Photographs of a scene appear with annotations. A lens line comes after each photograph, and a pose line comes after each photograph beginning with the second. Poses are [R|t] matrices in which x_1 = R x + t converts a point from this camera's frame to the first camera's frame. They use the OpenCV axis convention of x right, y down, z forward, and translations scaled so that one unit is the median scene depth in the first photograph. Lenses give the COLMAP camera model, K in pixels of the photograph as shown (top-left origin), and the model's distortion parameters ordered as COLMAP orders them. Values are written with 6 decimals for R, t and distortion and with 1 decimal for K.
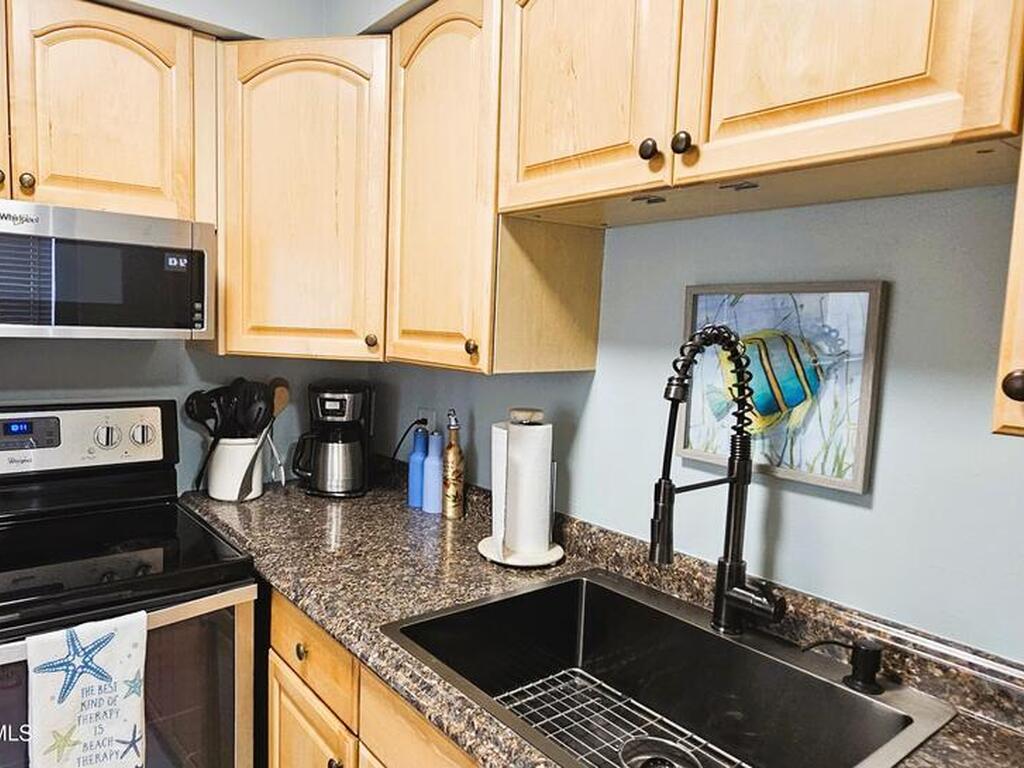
lens RADIAL K [[667.5, 0, 411.7], [0, 667.5, 391.8], [0, 0, 1]] dist [0.002298, -0.006907]
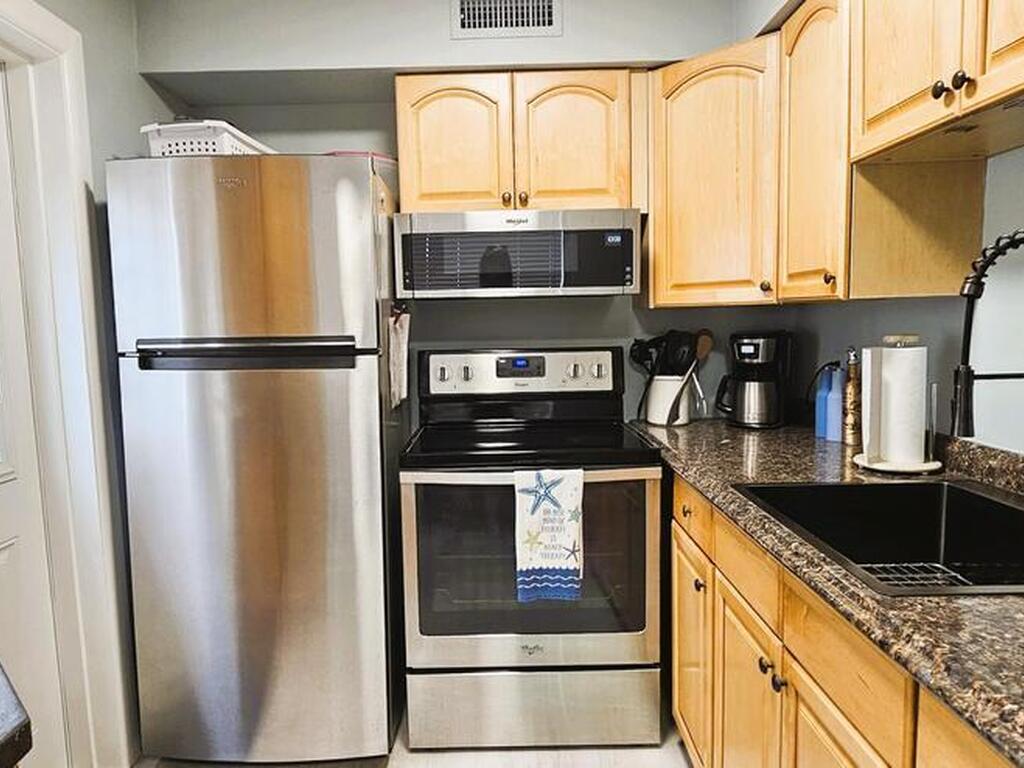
lens RADIAL K [[667.5, 0, 498.5], [0, 667.5, 395.6], [0, 0, 1]] dist [0.002298, -0.006907]
pose [[0.820078, 0.014954, -0.572057, 0.265635], [-0.010288, 0.999882, 0.011389, 0.125497], [0.572160, -0.003455, 0.820135, -0.303837]]
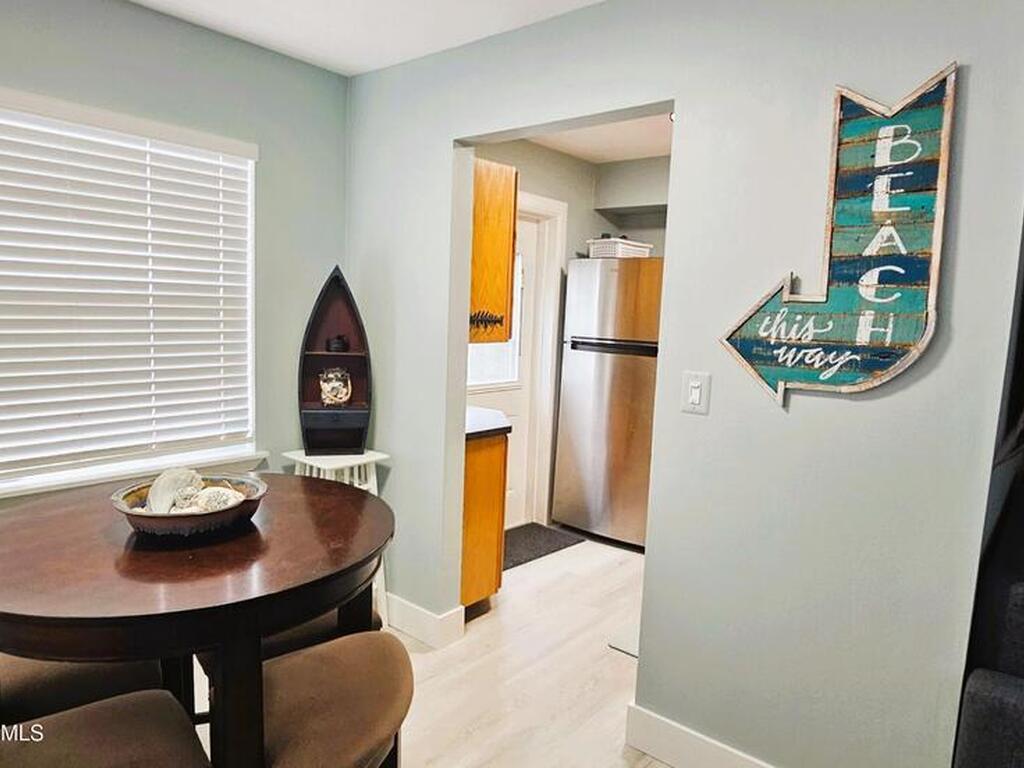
lens RADIAL K [[667.5, 0, 465.8], [0, 667.5, 381.3], [0, 0, 1]] dist [0.002298, -0.006907]
pose [[0.237271, 0.089538, -0.967308, 1.670717], [-0.120389, 0.990777, 0.062180, 0.111004], [0.963955, 0.101700, 0.245862, -0.787079]]
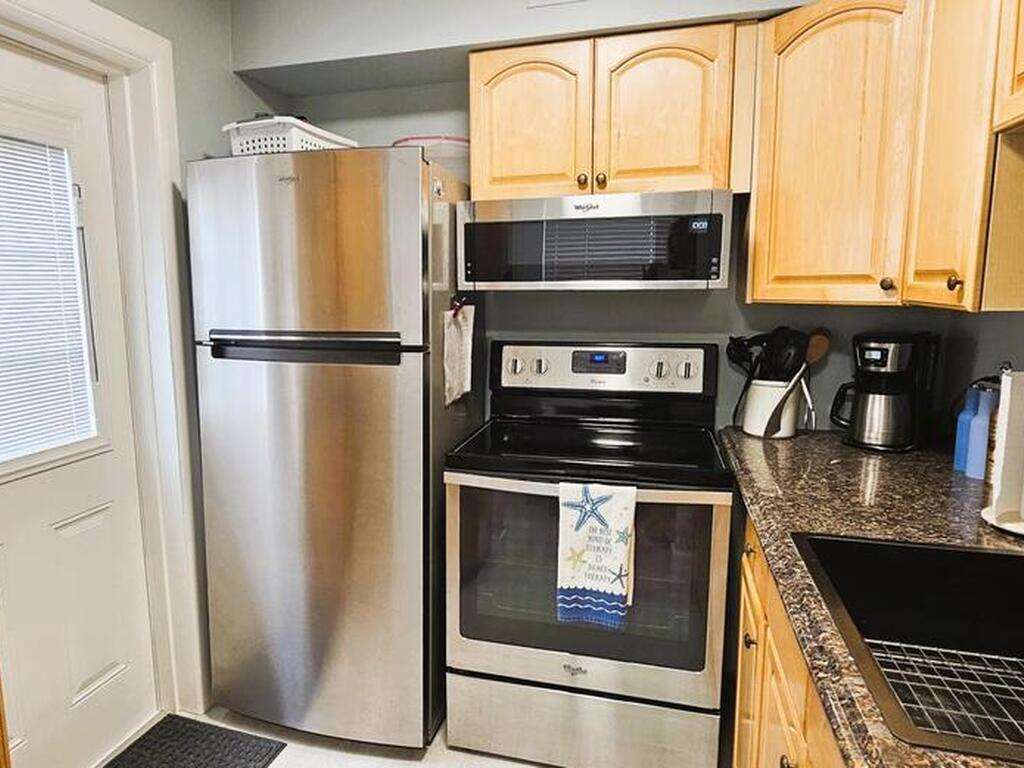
lens RADIAL K [[667.5, 0, 457.6], [0, 667.5, 394.9], [0, 0, 1]] dist [0.002298, -0.006907]
pose [[0.624570, 0.086421, -0.776172, 0.357628], [-0.049762, 0.996243, 0.070881, 0.052861], [0.779382, -0.005646, 0.626524, -0.120916]]
